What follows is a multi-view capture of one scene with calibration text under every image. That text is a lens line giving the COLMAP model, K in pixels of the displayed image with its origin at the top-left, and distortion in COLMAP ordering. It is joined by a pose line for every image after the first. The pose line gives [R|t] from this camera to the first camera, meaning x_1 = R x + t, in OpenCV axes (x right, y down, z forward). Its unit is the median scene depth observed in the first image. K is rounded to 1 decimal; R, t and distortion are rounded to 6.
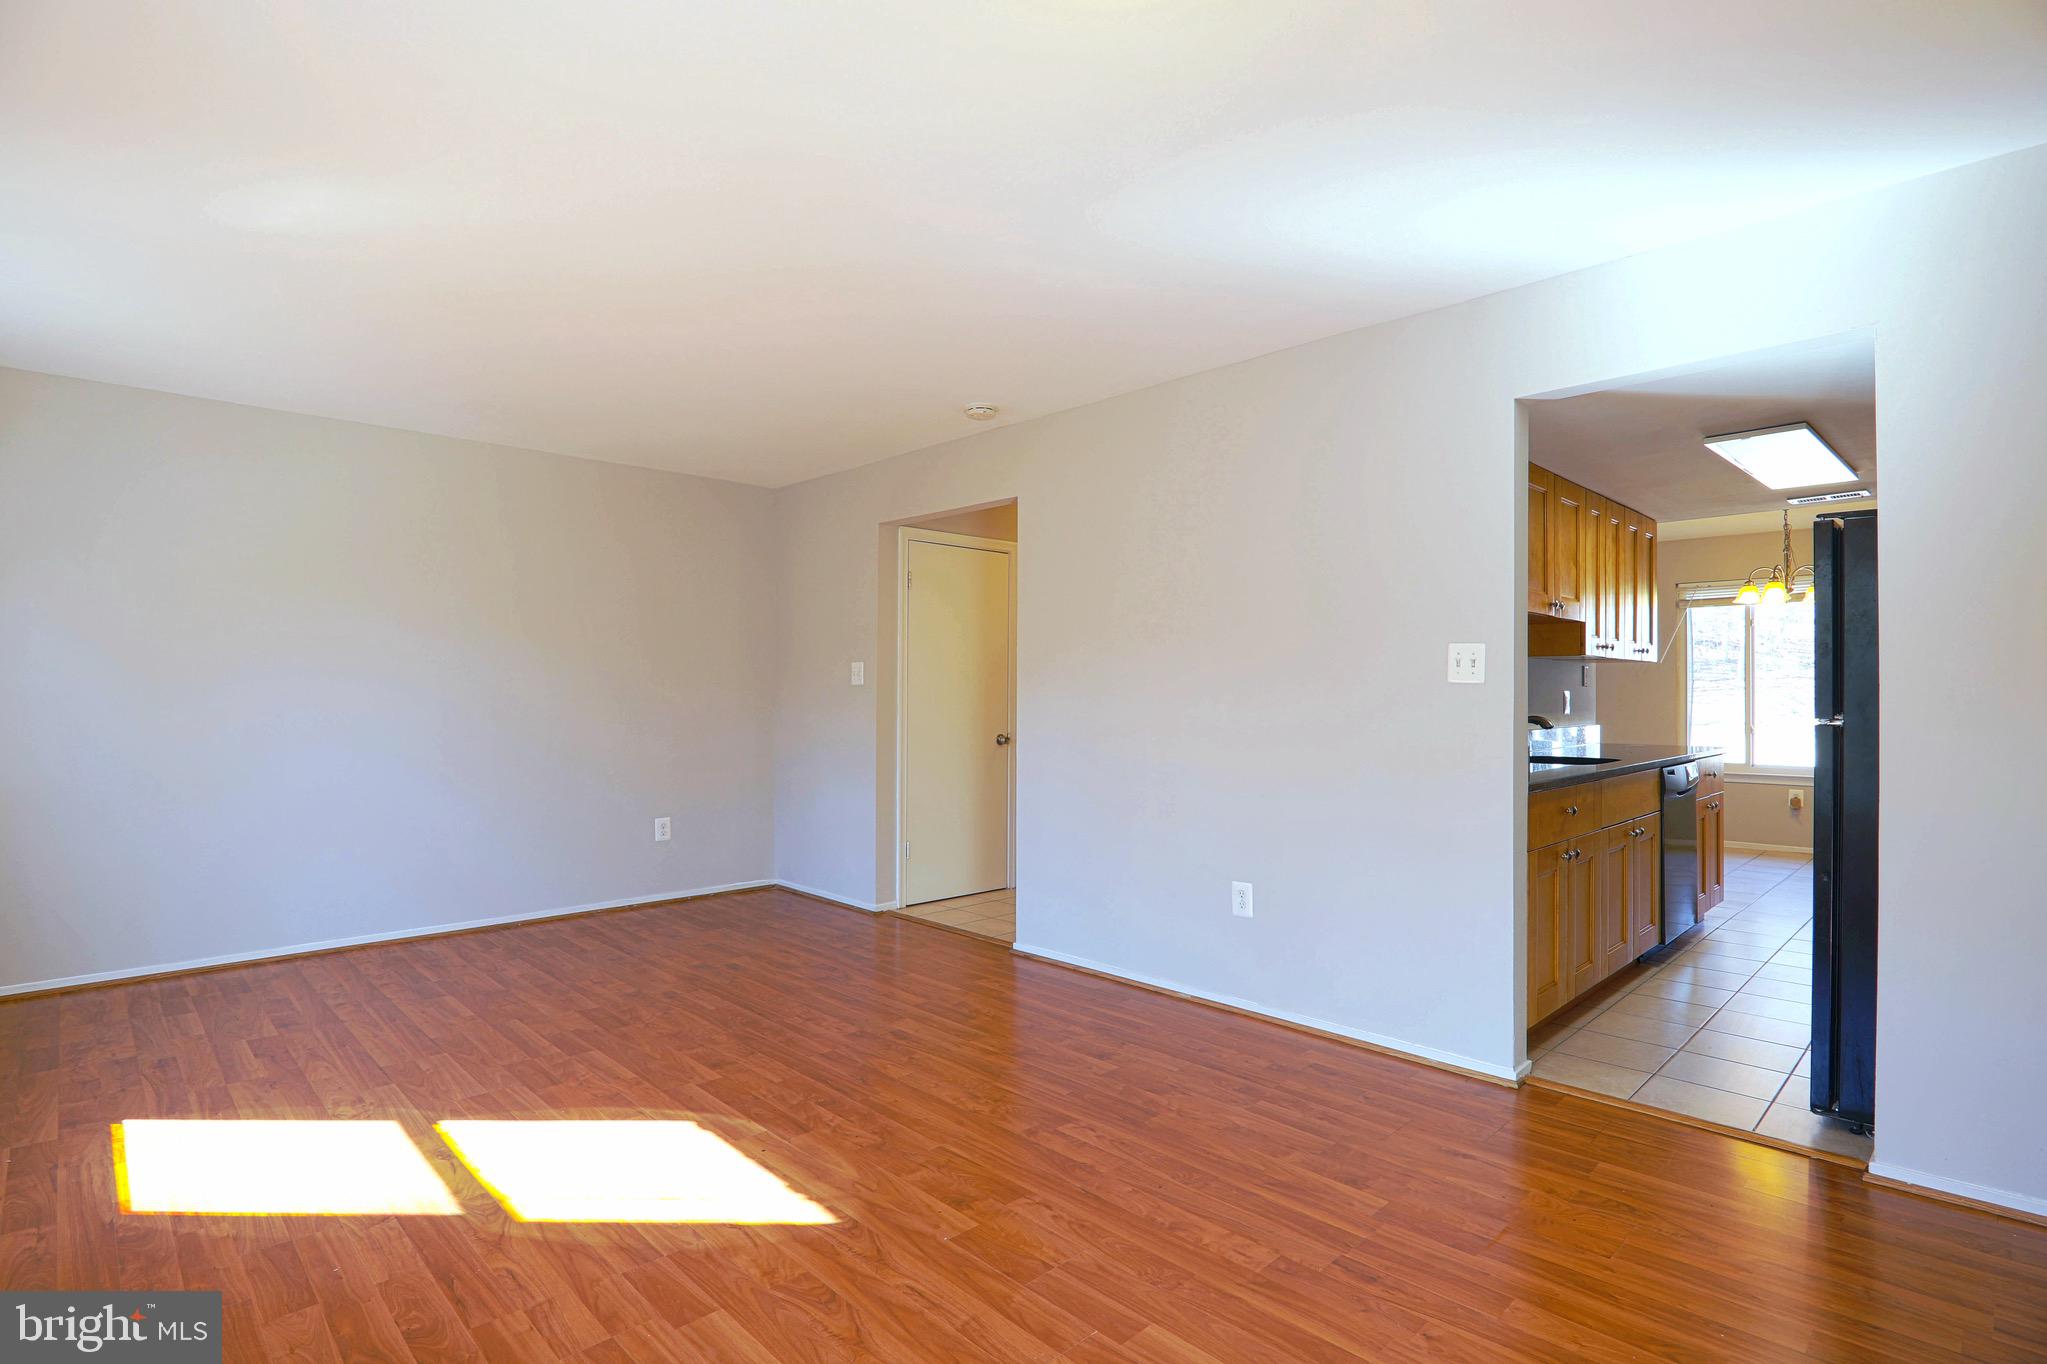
lens RADIAL K [[1003.6, 0, 1028.5], [0, 1003.6, 689.1], [0, 0, 1]] dist [-0.004250, 0.000557]
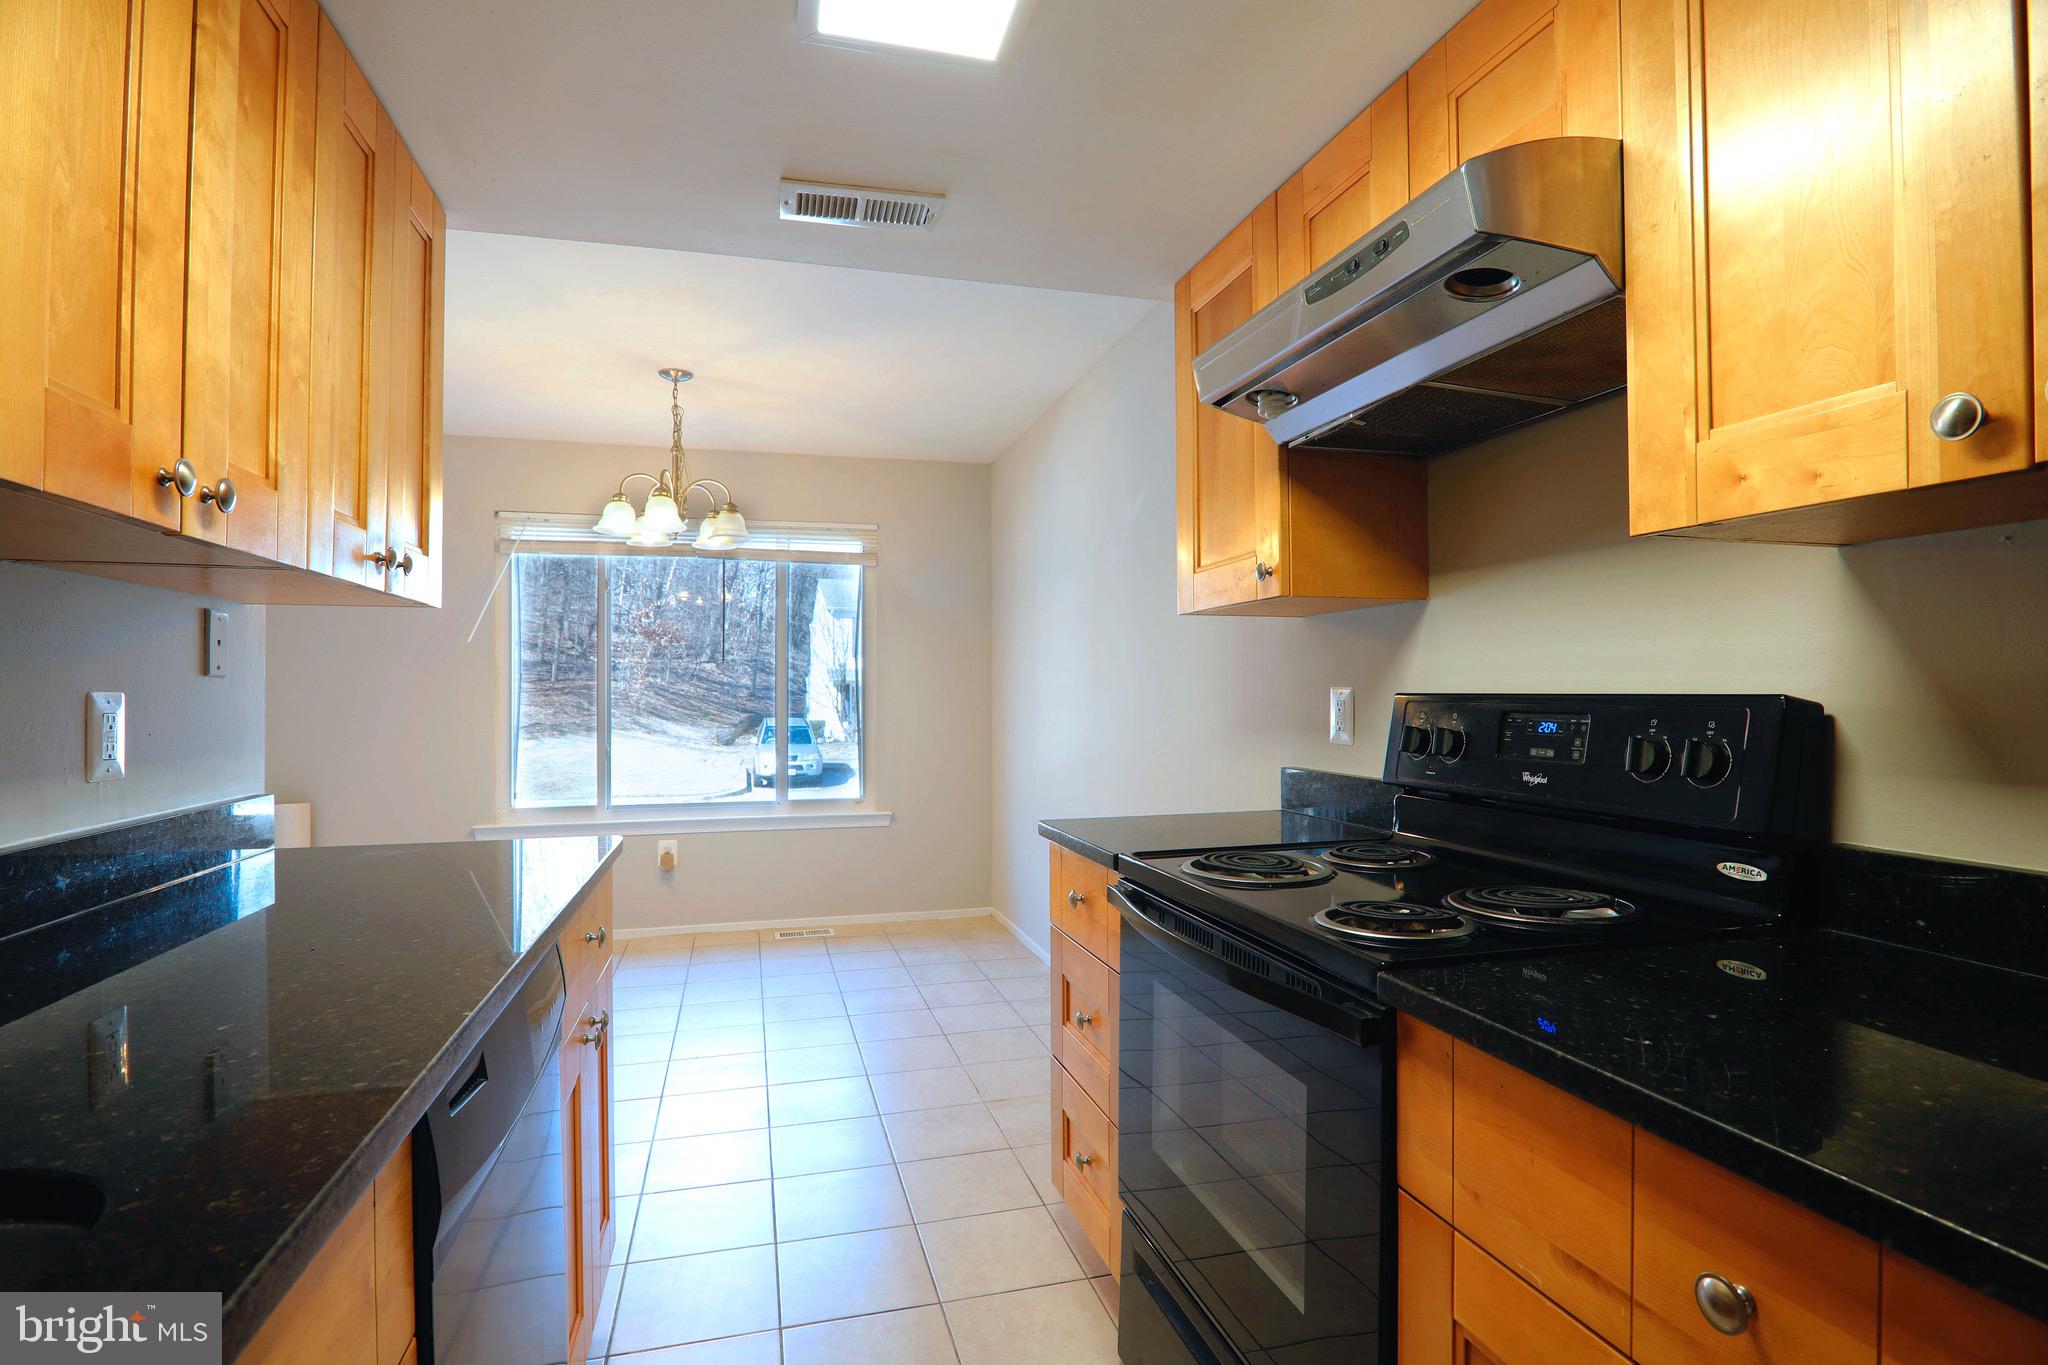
lens RADIAL K [[1004.1, 0, 1024.0], [0, 1004.1, 680.9], [0, 0, 1]] dist [-0.004250, 0.000557]
pose [[0.490029, 0.005625, 0.871688, 0.609944], [0.002382, 0.999967, -0.007792, 0.002788], [-0.871703, 0.005894, 0.489999, 0.941281]]
